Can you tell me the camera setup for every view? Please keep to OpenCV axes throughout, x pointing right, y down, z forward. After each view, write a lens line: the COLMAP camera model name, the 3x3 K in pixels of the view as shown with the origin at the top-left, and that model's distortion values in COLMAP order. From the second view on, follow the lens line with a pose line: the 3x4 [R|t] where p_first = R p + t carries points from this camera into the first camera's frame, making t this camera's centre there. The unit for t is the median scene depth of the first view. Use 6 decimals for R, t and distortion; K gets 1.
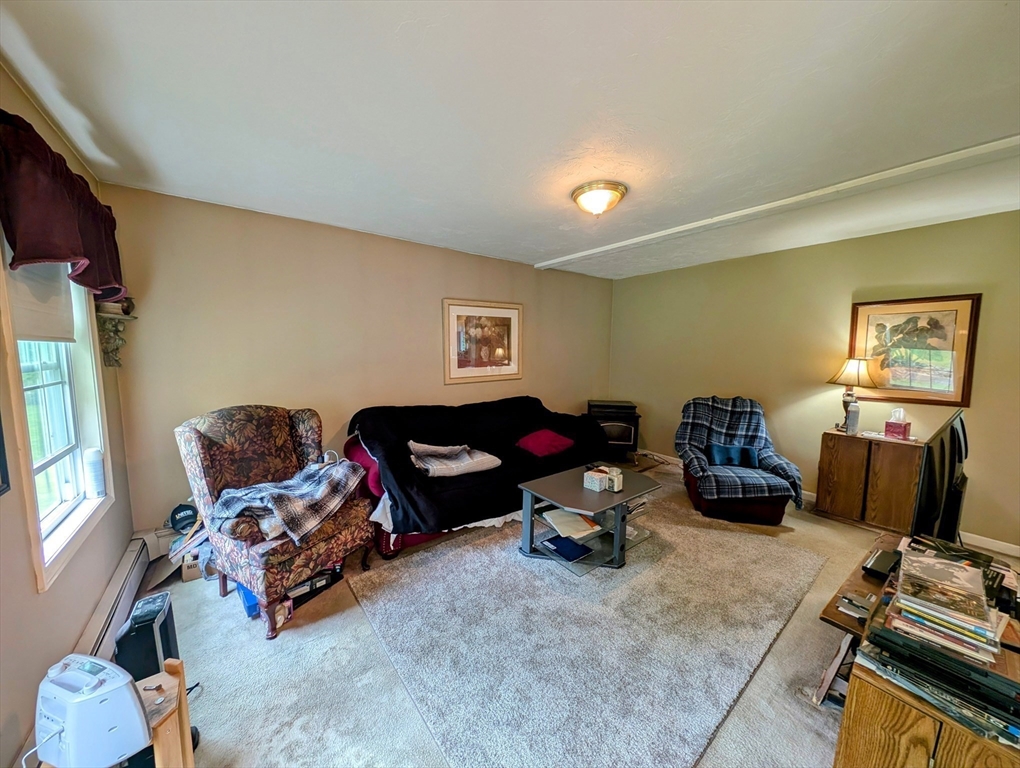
lens RADIAL K [[362.5, 0, 503.4], [0, 362.5, 385.1], [0, 0, 1]] dist [0.017602, -0.007499]
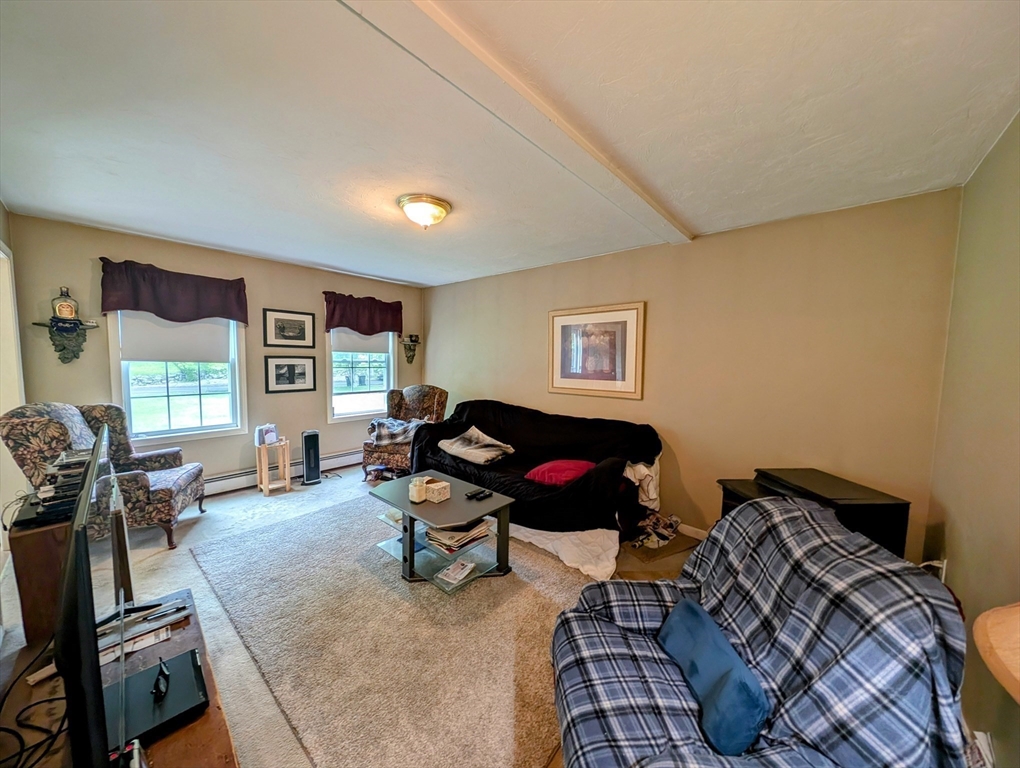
lens RADIAL K [[362.5, 0, 503.4], [0, 362.5, 385.1], [0, 0, 1]] dist [0.017602, -0.007499]
pose [[0.185638, 0.073206, -0.979887, 0.850347], [-0.118635, 0.991596, 0.051605, -0.062050], [0.975430, 0.106669, 0.192763, 0.670815]]
